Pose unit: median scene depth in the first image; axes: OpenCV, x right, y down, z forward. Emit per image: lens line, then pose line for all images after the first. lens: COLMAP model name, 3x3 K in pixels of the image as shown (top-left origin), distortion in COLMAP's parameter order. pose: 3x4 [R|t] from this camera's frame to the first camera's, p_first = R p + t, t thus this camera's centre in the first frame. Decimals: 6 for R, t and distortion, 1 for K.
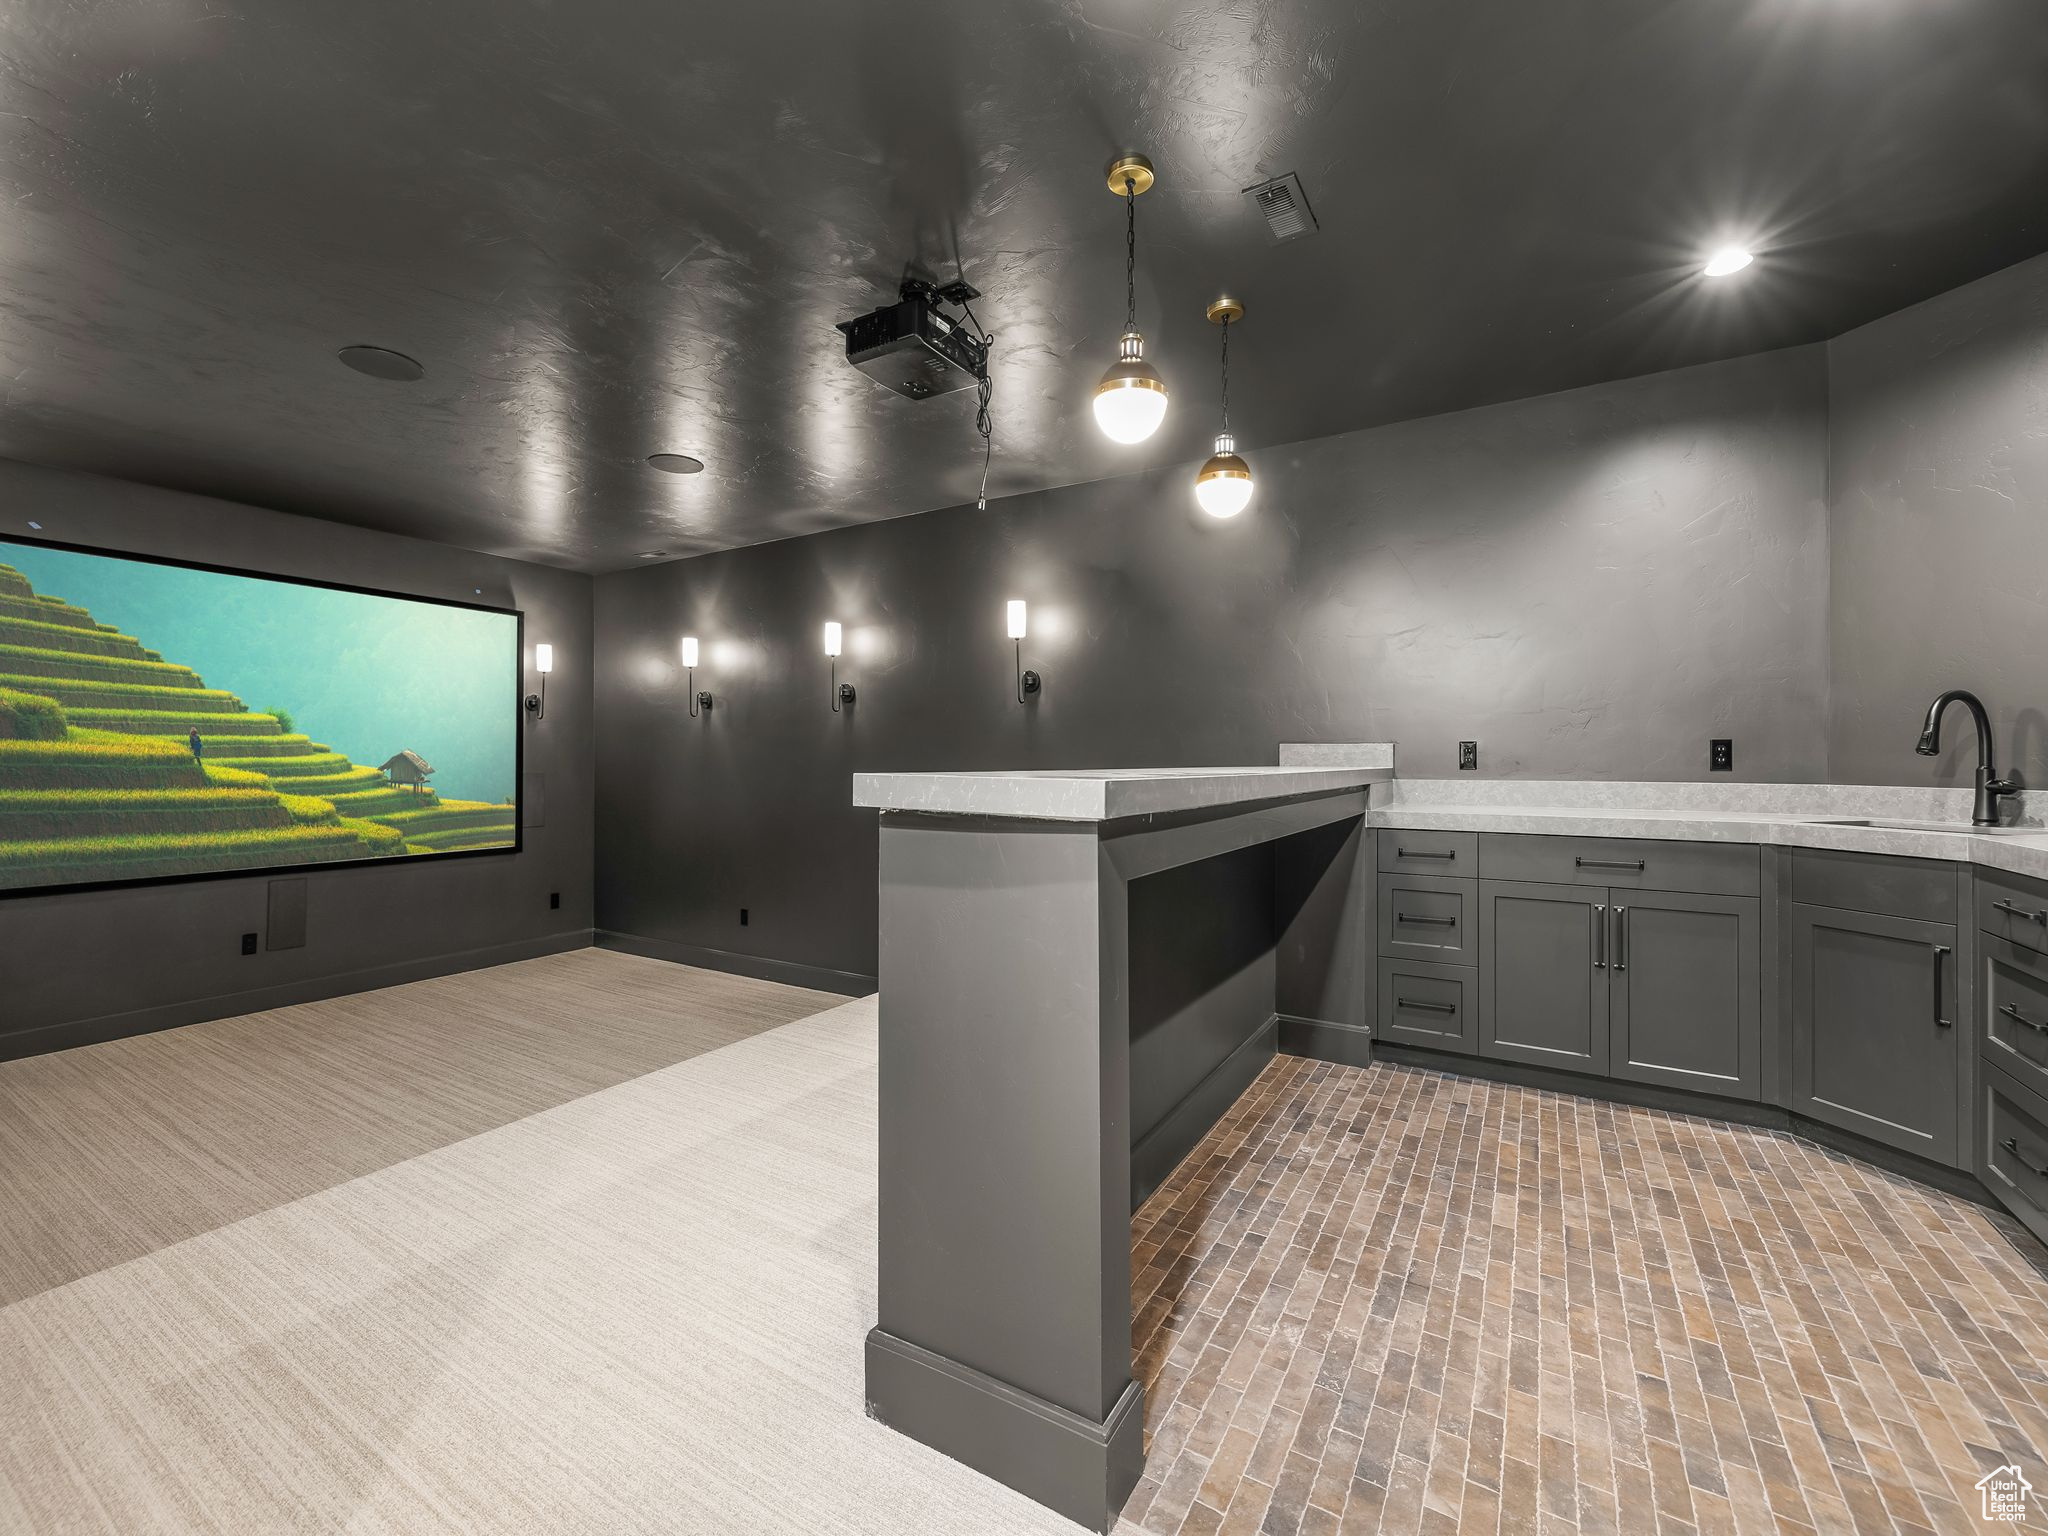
lens RADIAL K [[861.3, 0, 1015.4], [0, 861.3, 761.1], [0, 0, 1]] dist [-0.000130, -0.000551]
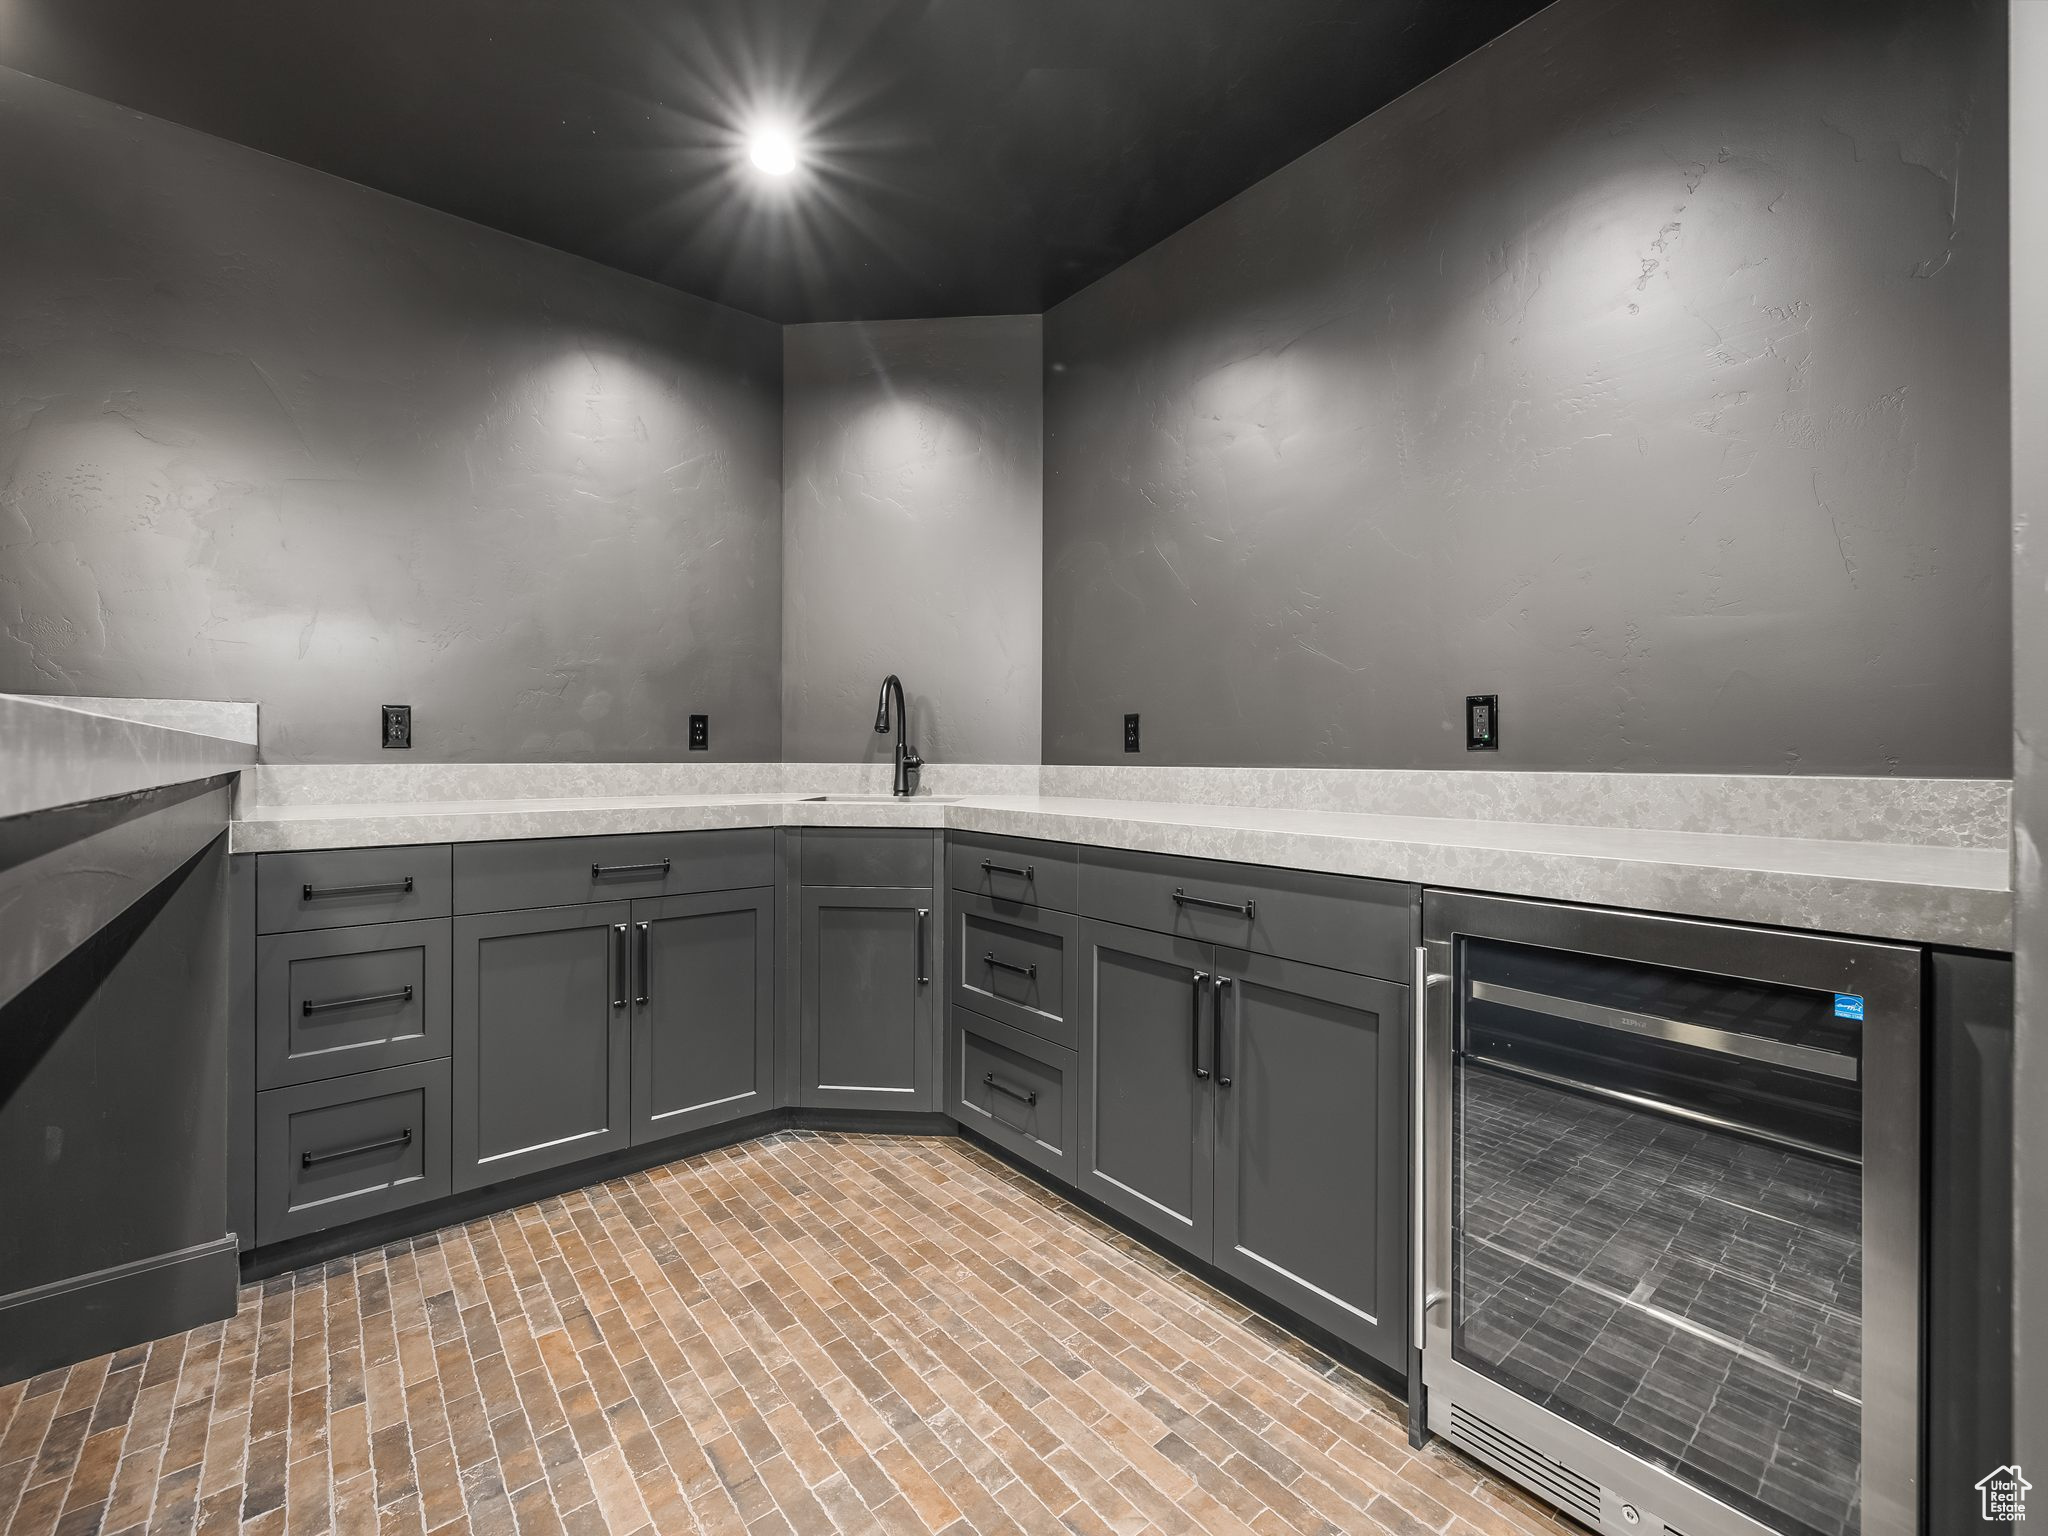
lens RADIAL K [[861.3, 0, 1015.0], [0, 861.3, 755.6], [0, 0, 1]] dist [-0.000130, -0.000551]
pose [[0.336187, -0.000497, 0.941795, 0.089492], [-0.000305, 1.000000, 0.000636, 0.019511], [-0.941795, -0.000501, 0.336187, 0.444445]]
